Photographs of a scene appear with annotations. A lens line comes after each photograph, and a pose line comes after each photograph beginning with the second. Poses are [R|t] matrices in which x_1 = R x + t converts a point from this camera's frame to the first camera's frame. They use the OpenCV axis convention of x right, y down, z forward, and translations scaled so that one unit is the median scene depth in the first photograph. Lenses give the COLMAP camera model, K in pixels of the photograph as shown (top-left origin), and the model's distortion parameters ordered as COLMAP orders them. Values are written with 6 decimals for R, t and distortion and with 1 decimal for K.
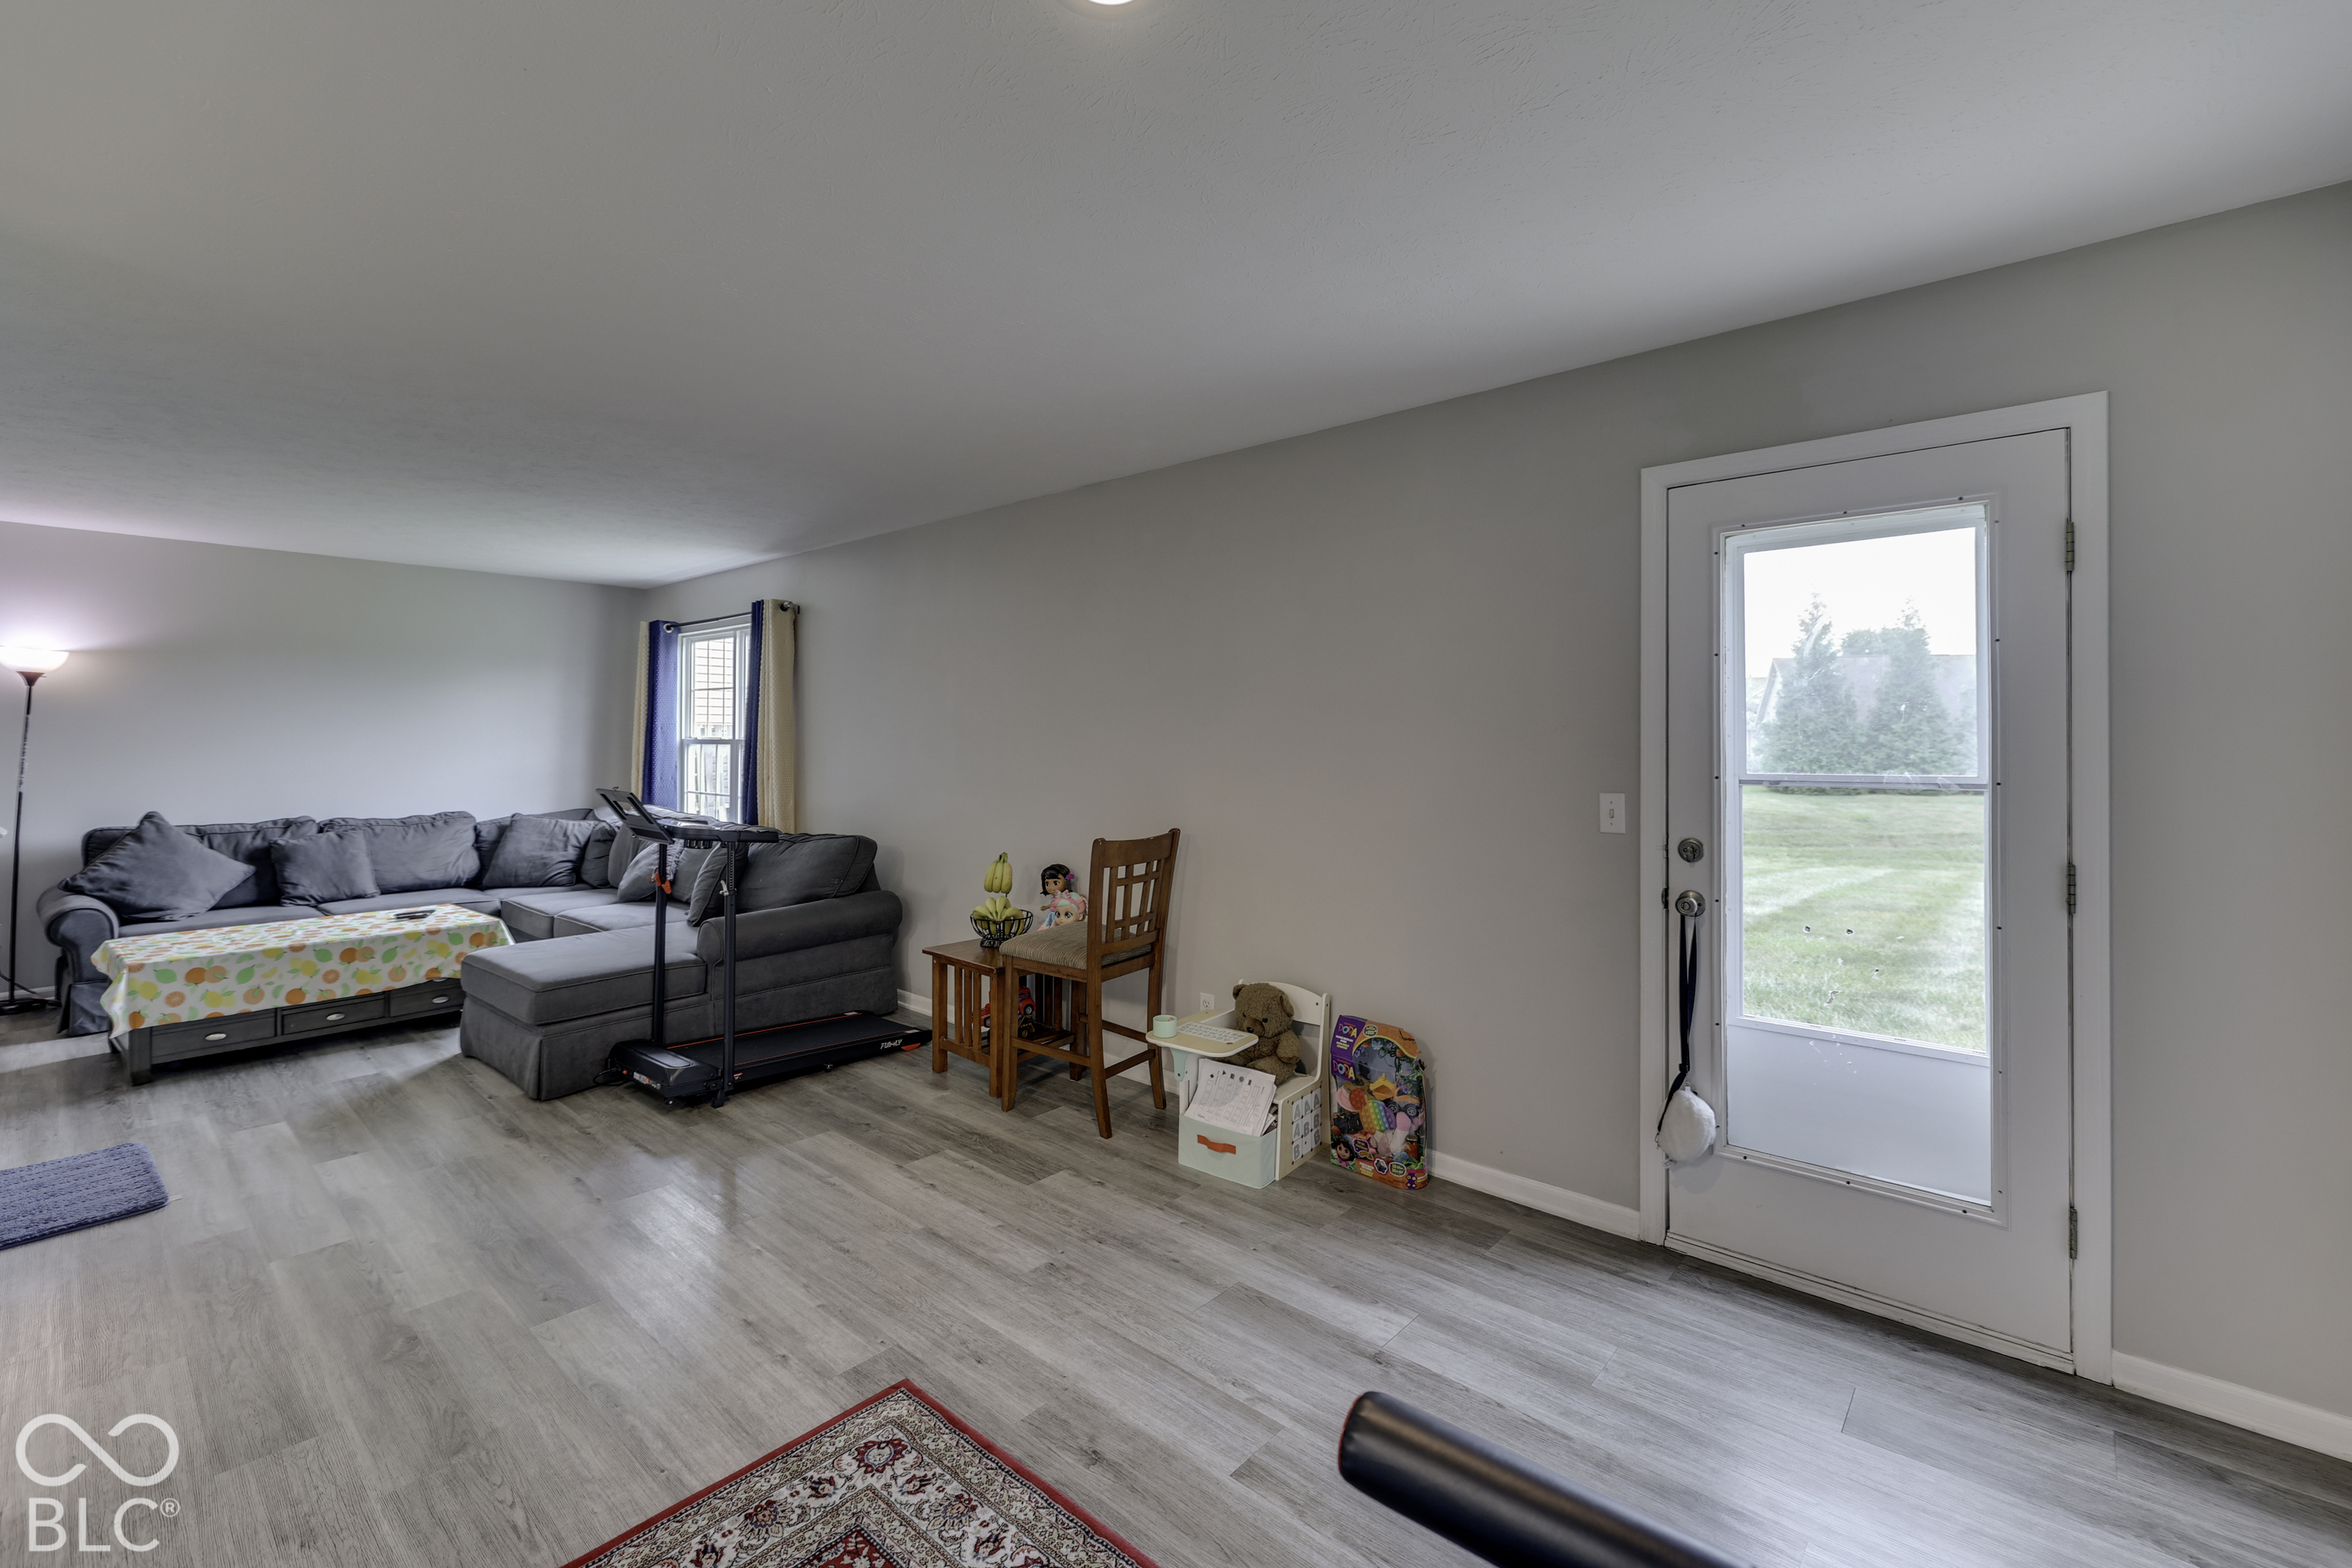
lens RADIAL K [[1009.4, 0, 1161.1], [0, 1009.4, 732.7], [0, 0, 1]] dist [0.004596, -0.001181]
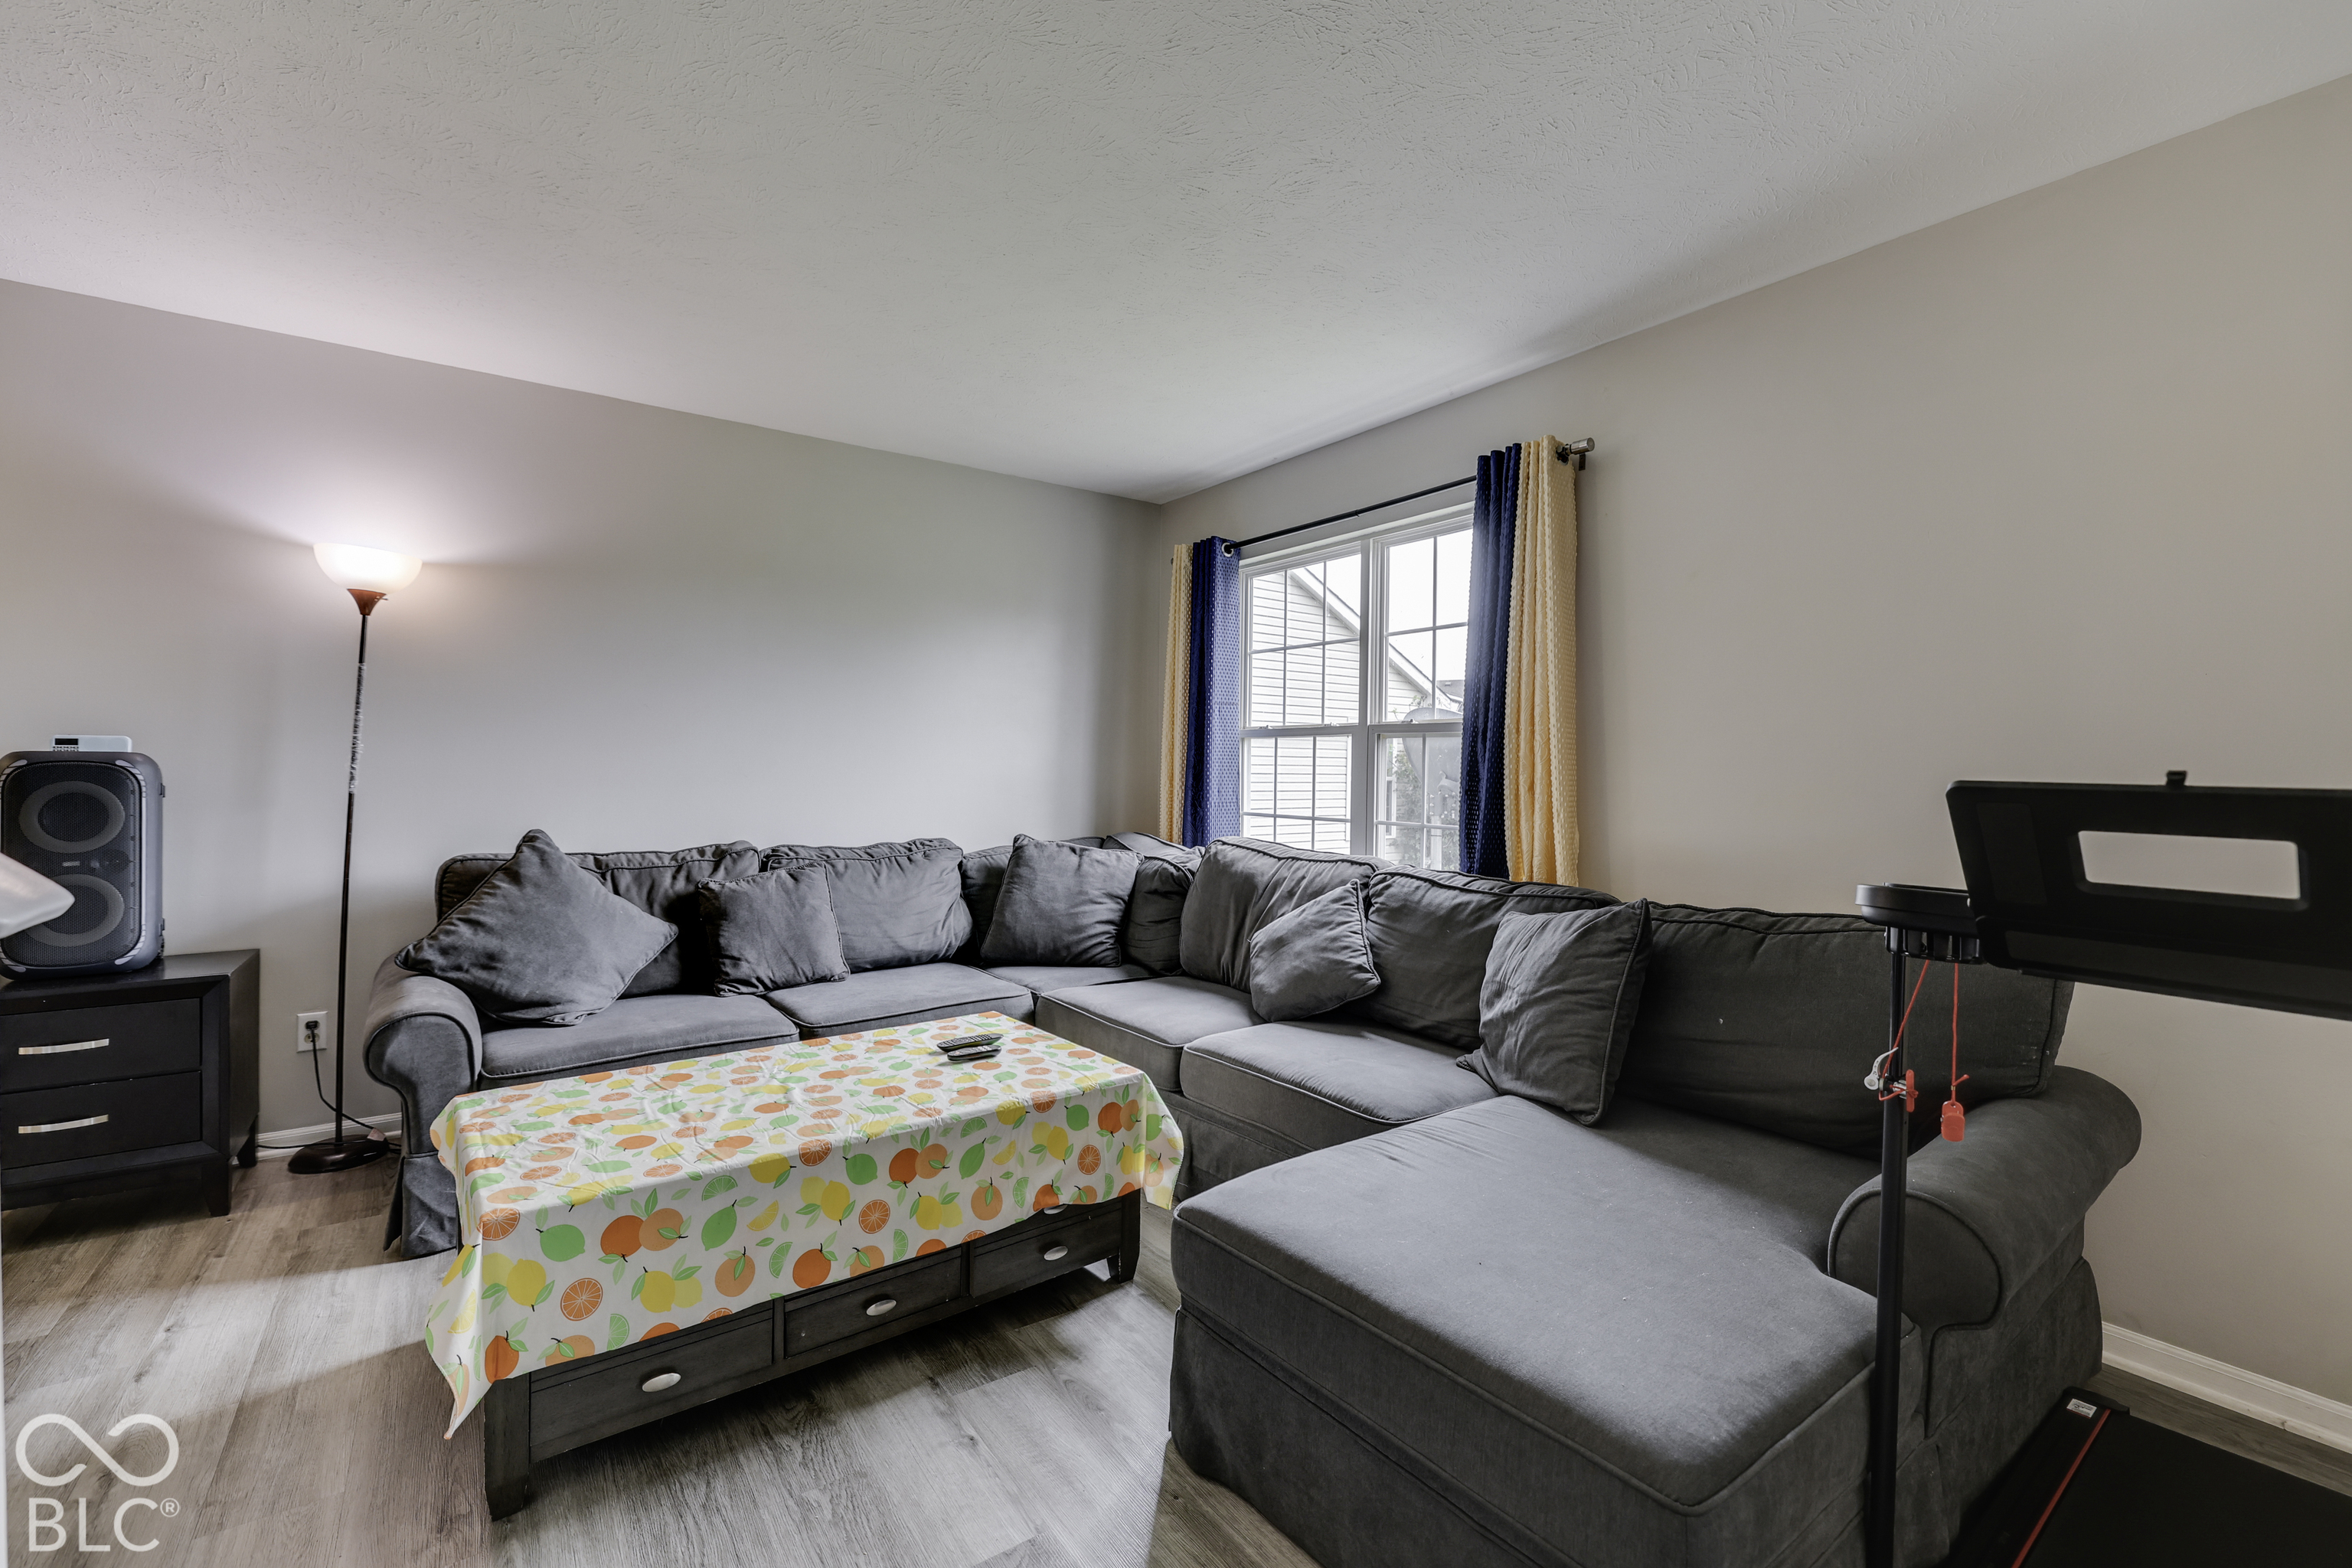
lens RADIAL K [[991.4, 0, 1158.9], [0, 991.4, 780.3], [0, 0, 1]] dist [0.004982, -0.001405]
pose [[0.974892, 0.008713, -0.222507, -0.605562], [-0.006157, 0.999907, 0.012179, 0.046603], [0.222593, -0.010504, 0.974855, 0.610049]]
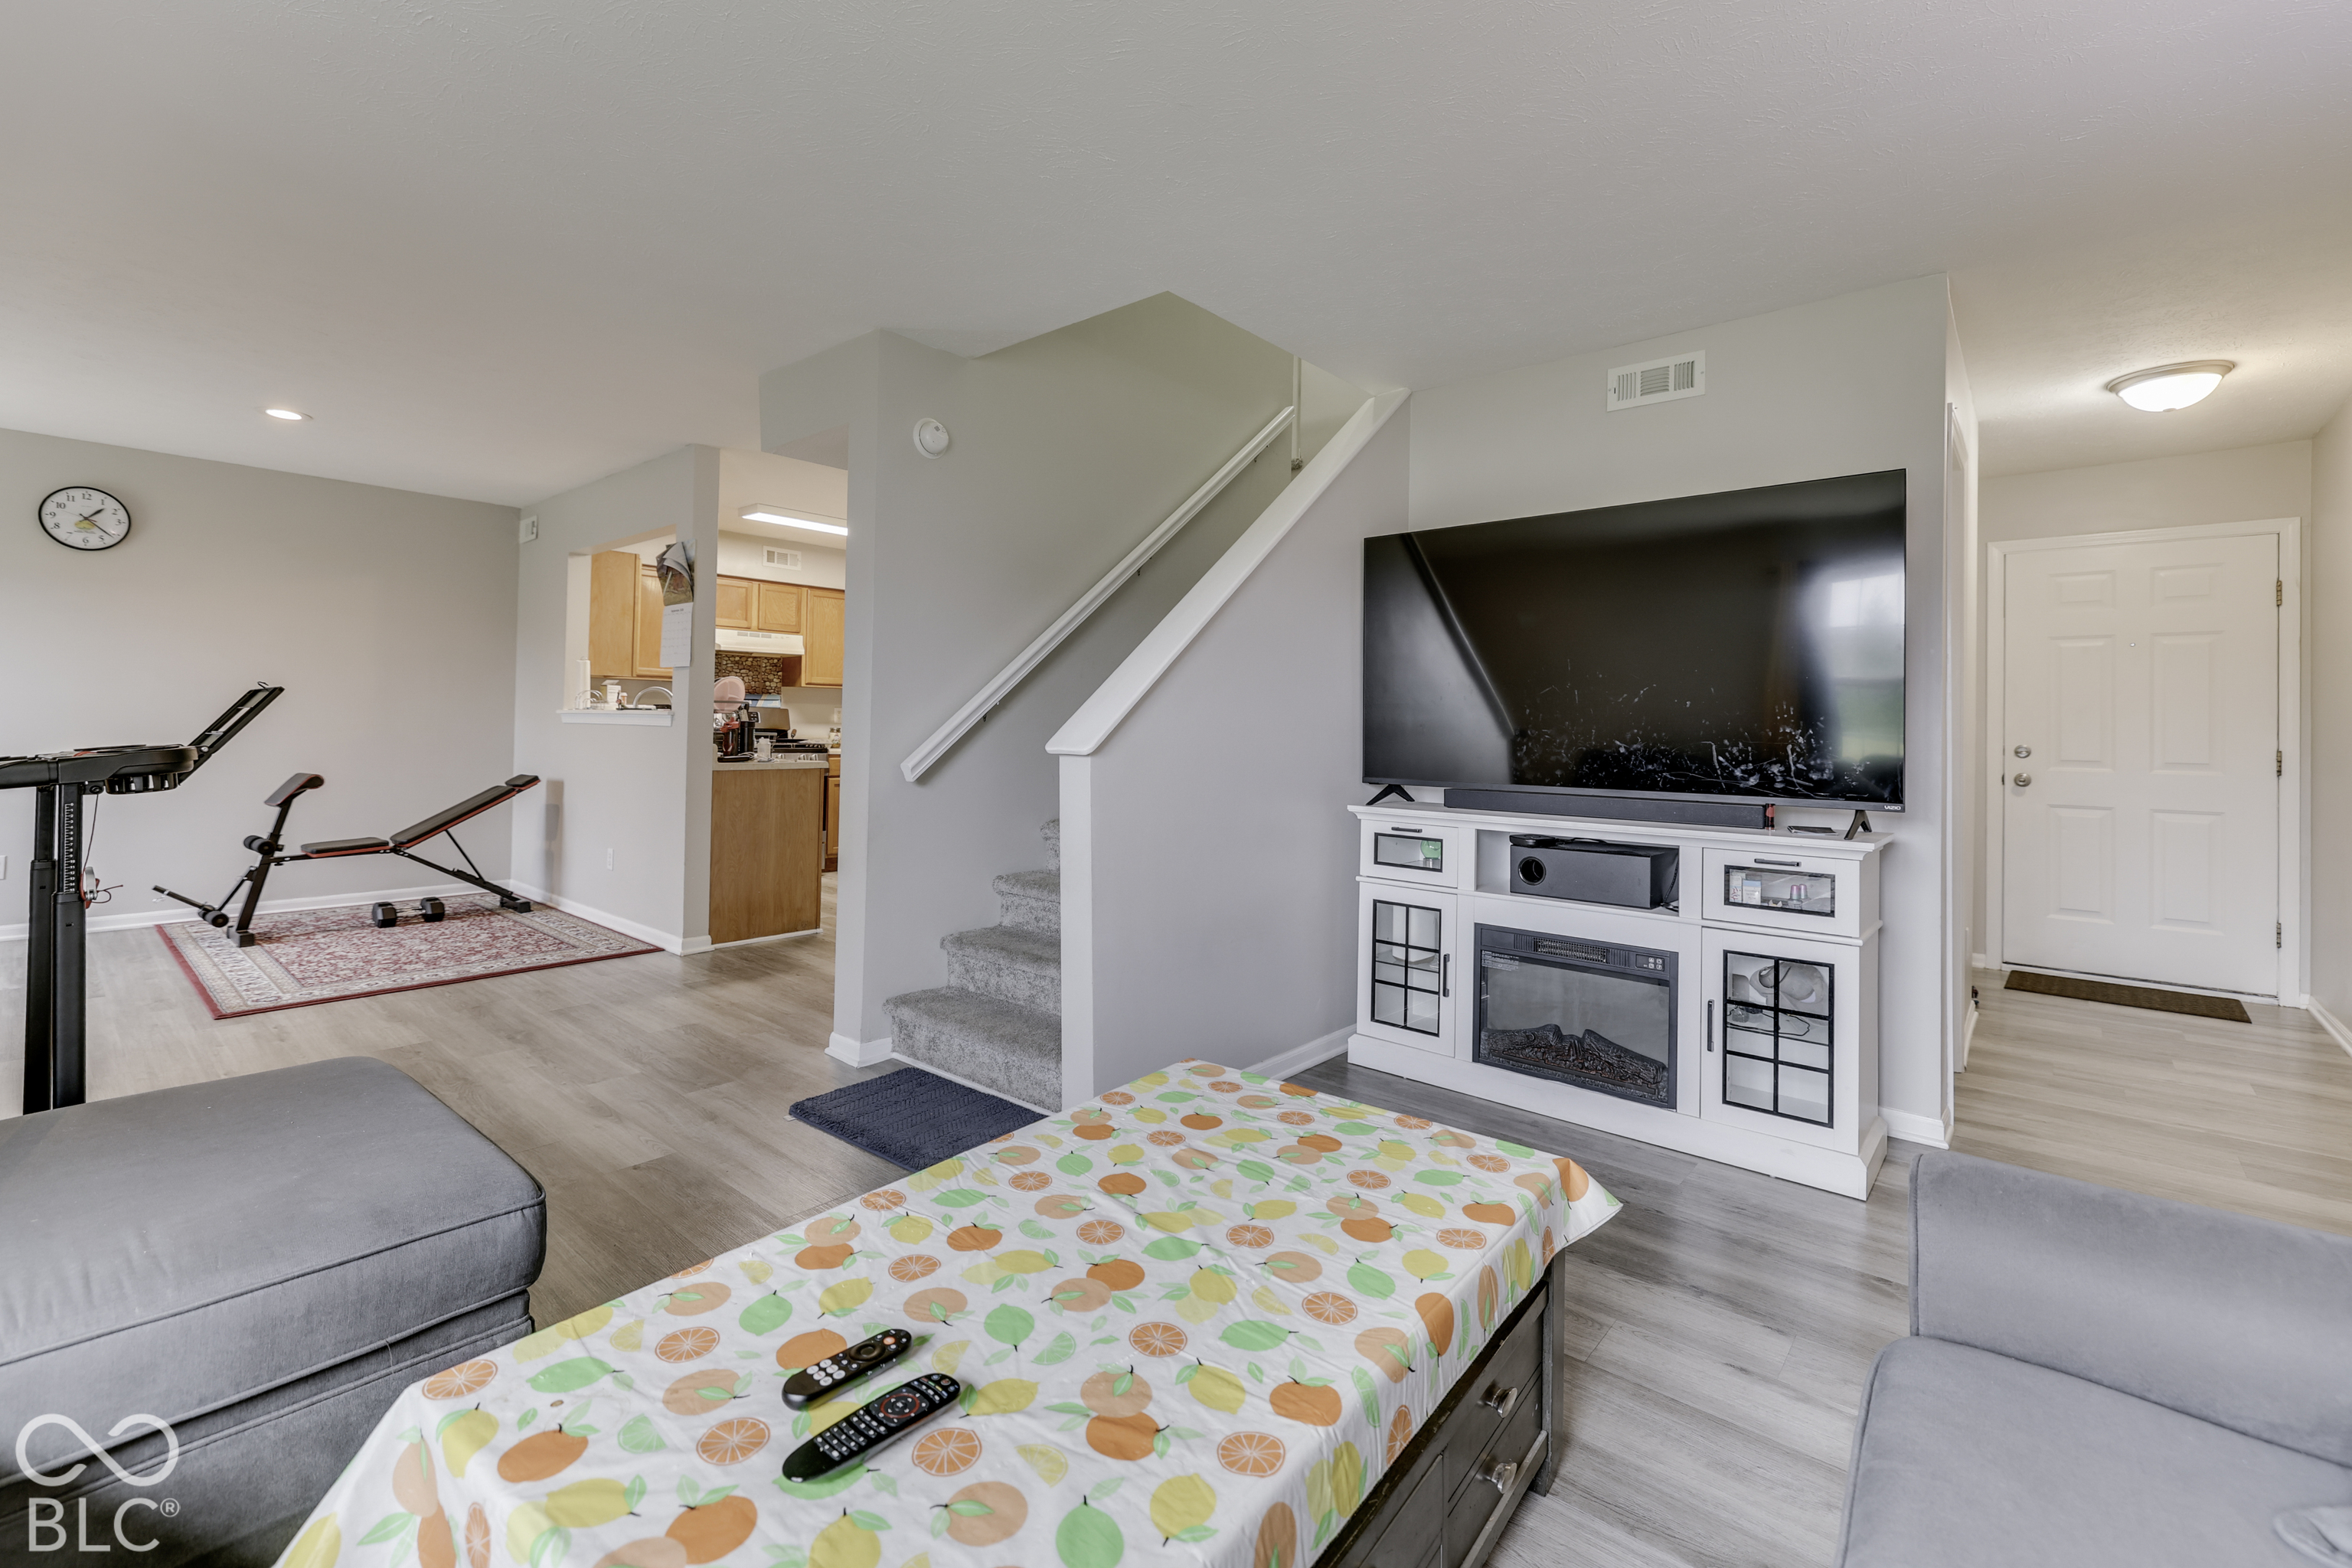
lens RADIAL K [[1009.4, 0, 1149.0], [0, 1009.4, 712.9], [0, 0, 1]] dist [0.004596, -0.001181]
pose [[-0.999773, -0.019634, -0.008325, -0.883202], [-0.019493, 0.999669, -0.016763, 0.060207], [0.008651, -0.016596, -0.999825, 1.337741]]
